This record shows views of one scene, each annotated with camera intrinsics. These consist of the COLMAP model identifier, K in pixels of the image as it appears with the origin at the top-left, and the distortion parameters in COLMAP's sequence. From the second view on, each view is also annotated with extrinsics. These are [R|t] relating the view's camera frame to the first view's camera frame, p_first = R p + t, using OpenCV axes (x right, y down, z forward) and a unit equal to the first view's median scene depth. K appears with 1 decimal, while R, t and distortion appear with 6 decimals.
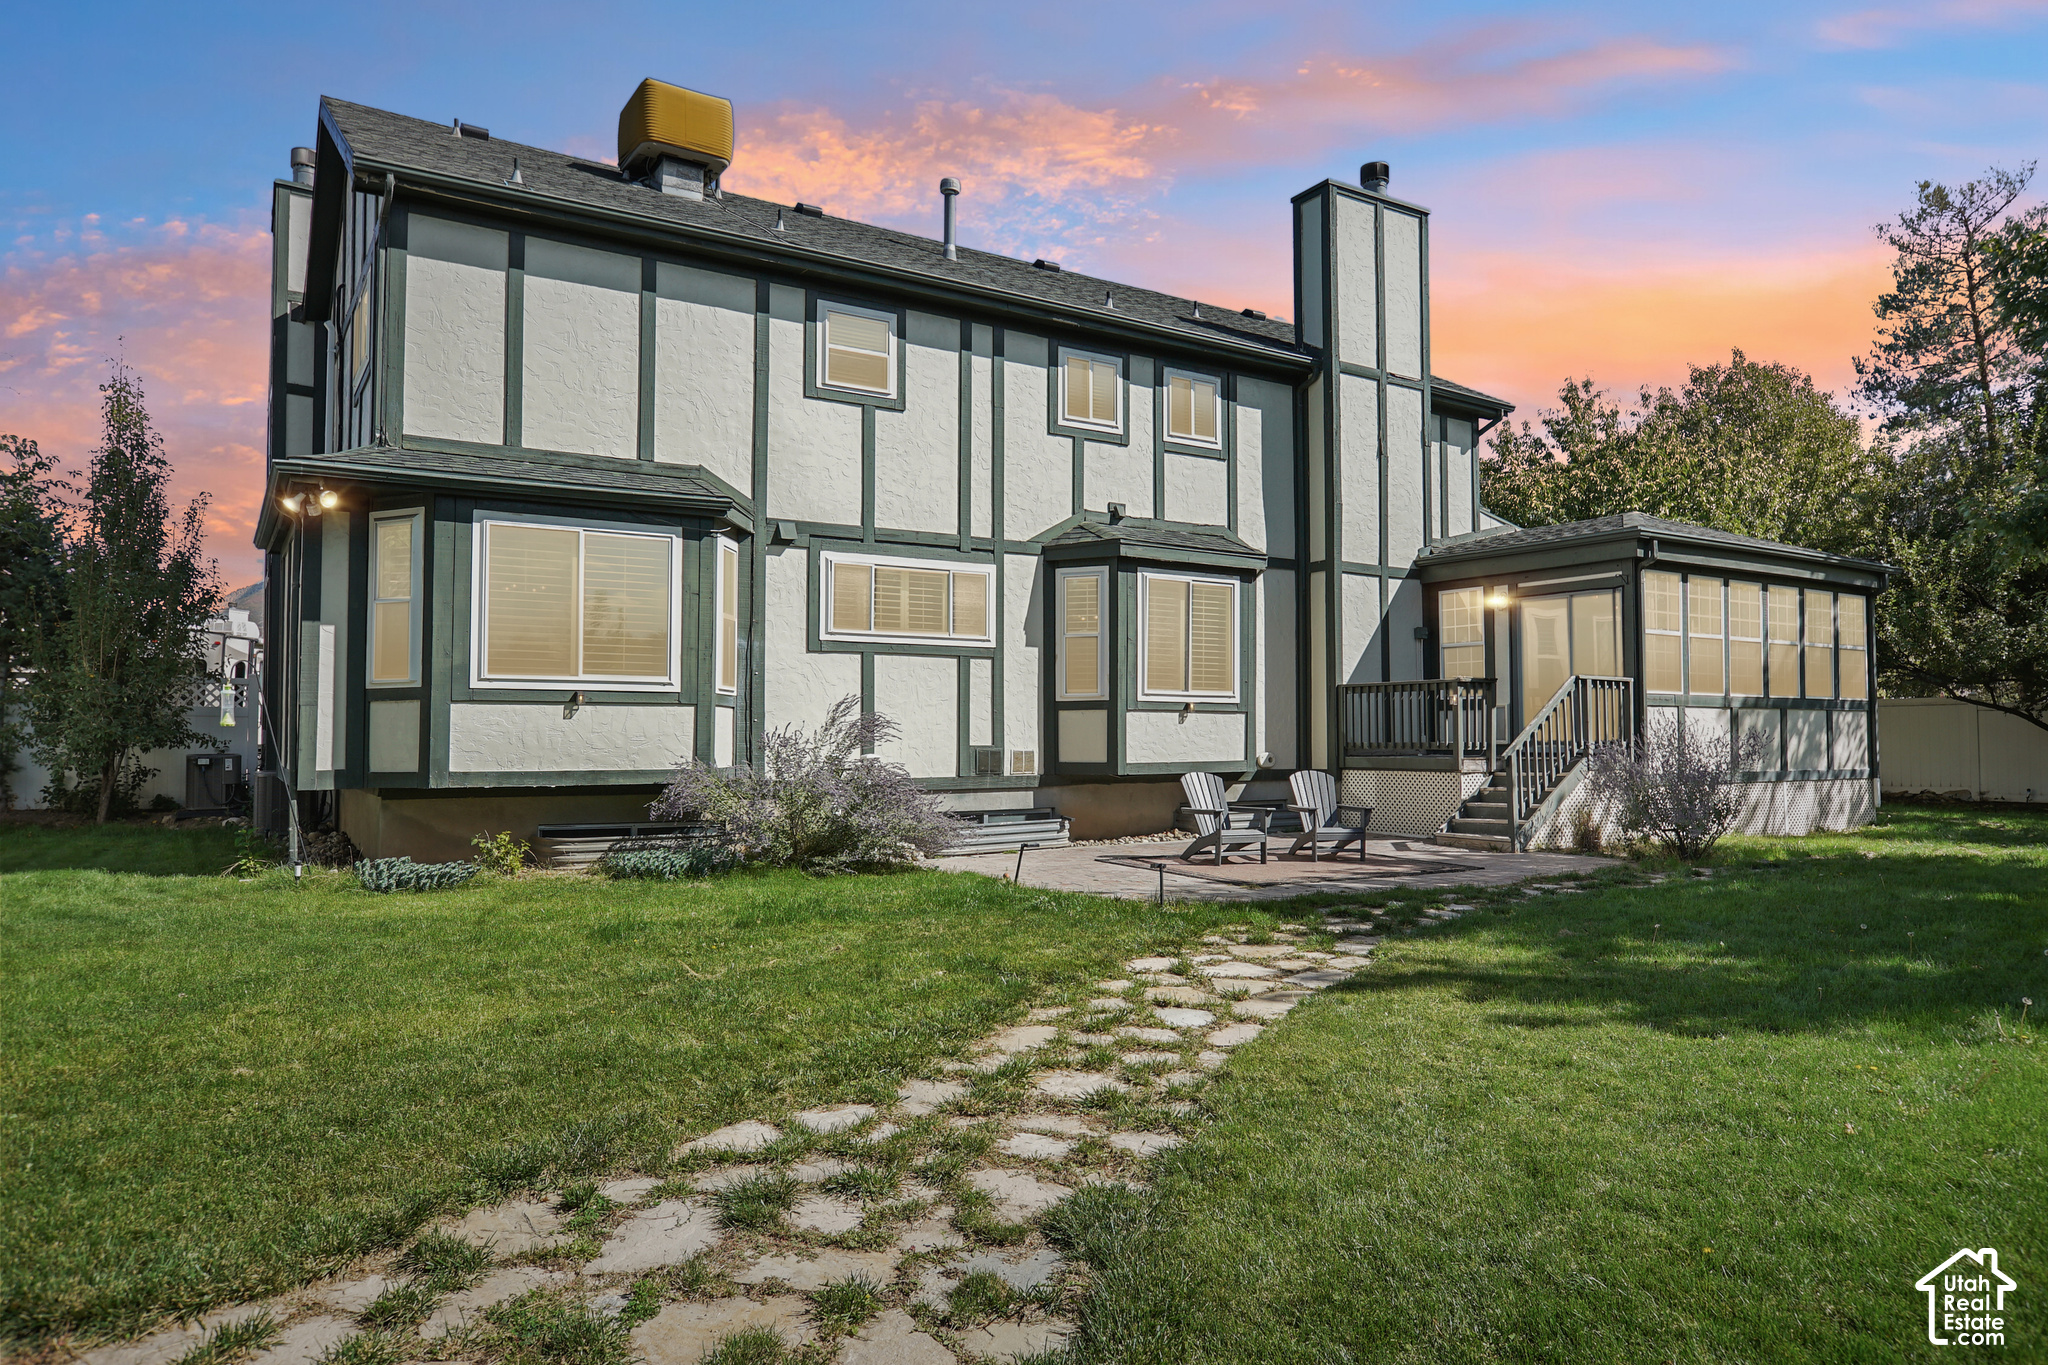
lens RADIAL K [[1255.5, 0, 1044.6], [0, 1255.5, 674.3], [0, 0, 1]] dist [-0.010251, 0.008863]
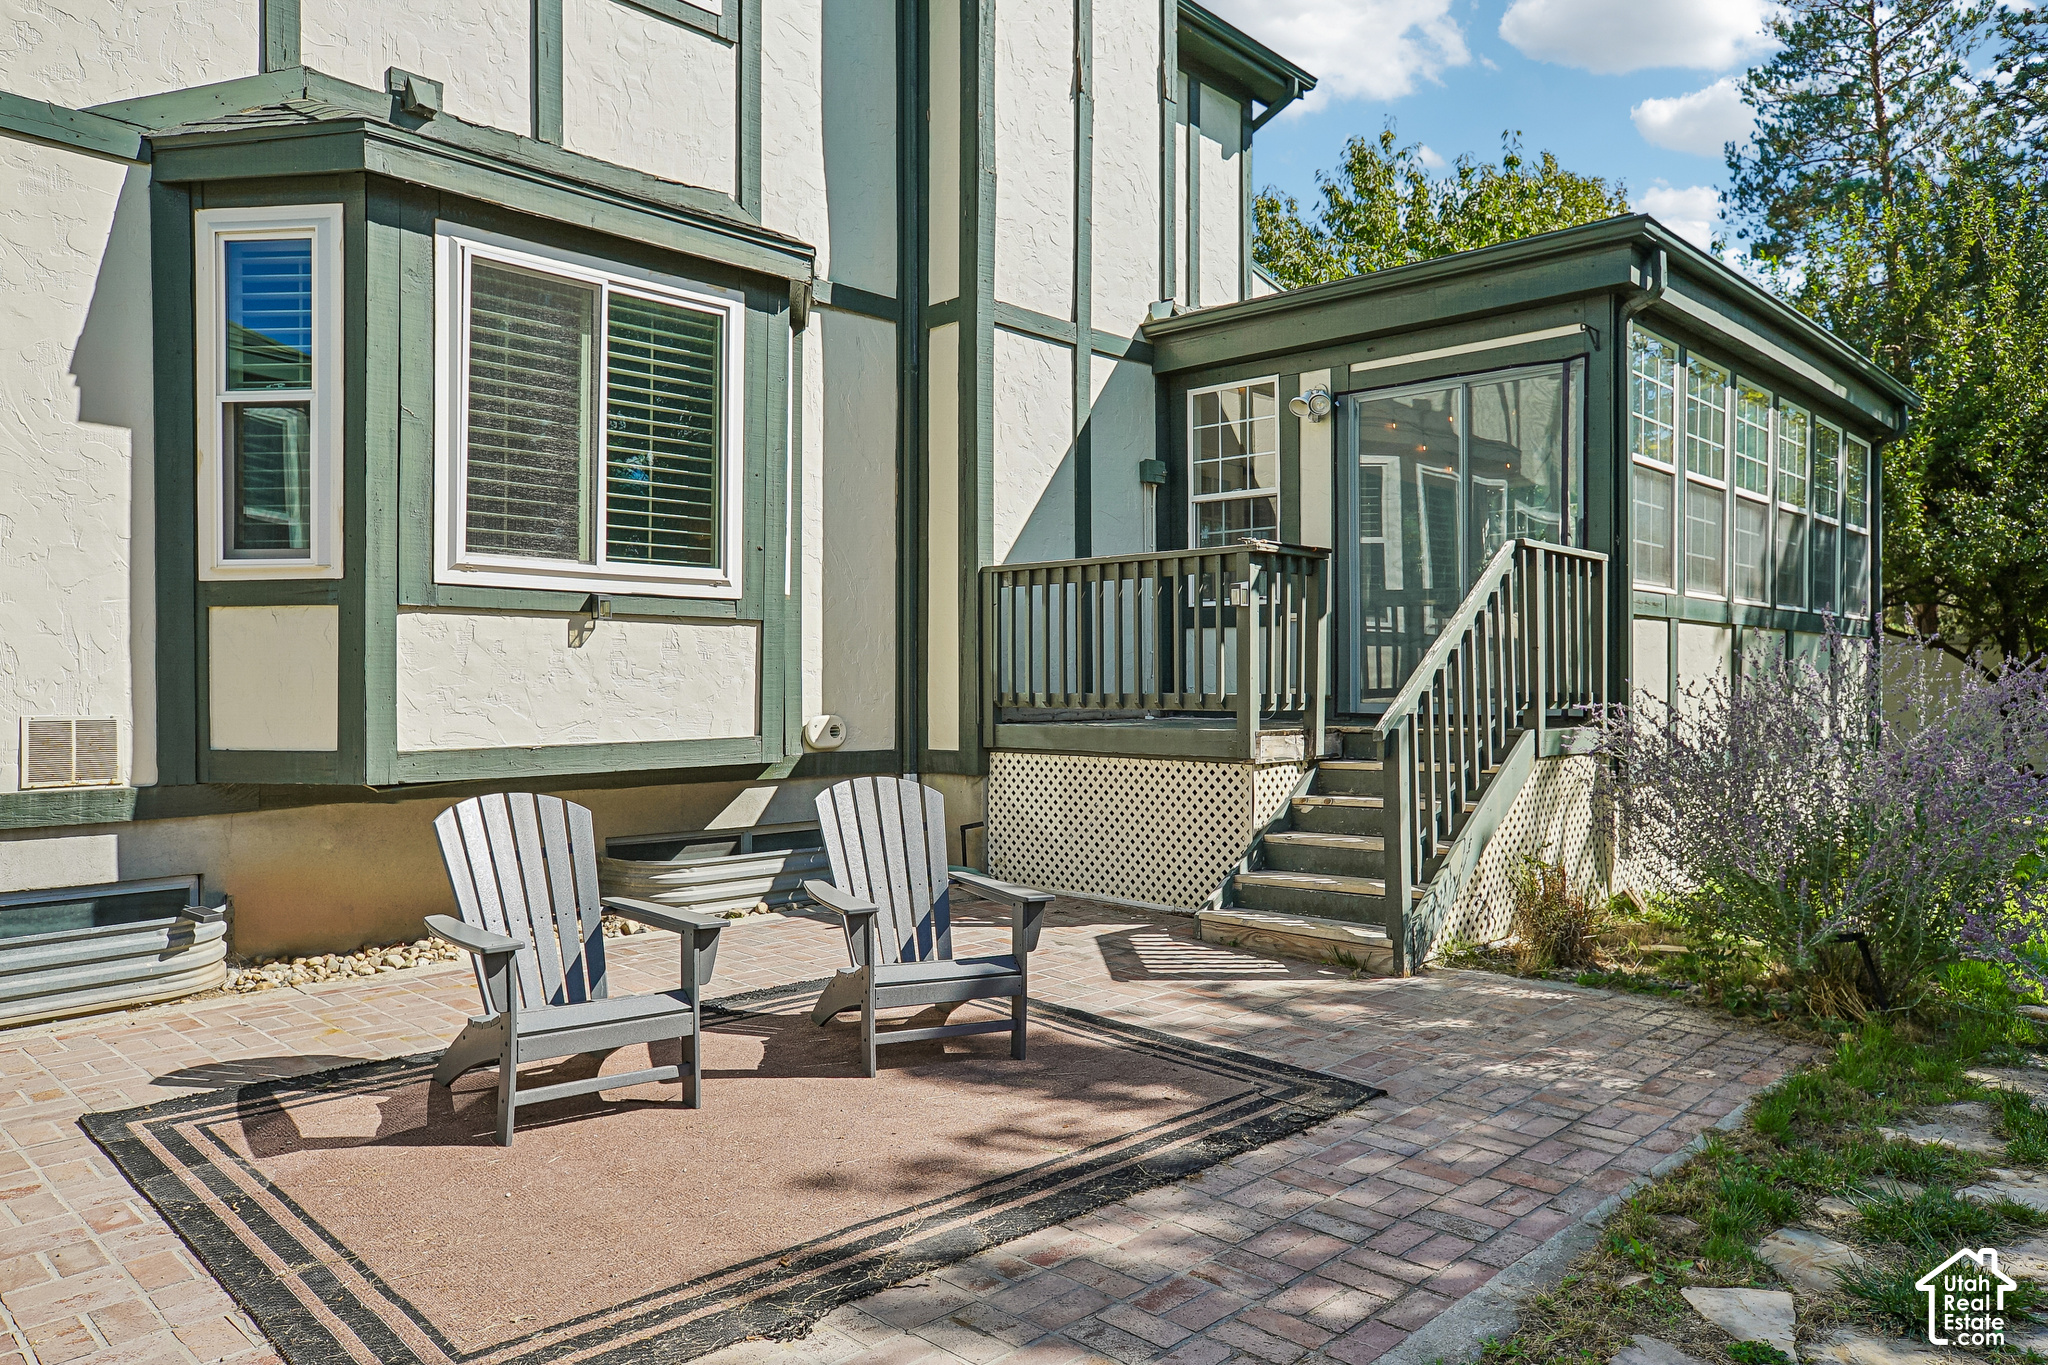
lens RADIAL K [[1361.2, 0, 1023.0], [0, 1361.2, 675.0], [0, 0, 1]] dist [-0.000944, 0.008030]
pose [[0.974862, -0.000112, 0.222811, 0.148279], [-0.009531, 0.999064, 0.042199, 0.028706], [-0.222607, -0.043262, 0.973948, 0.551023]]
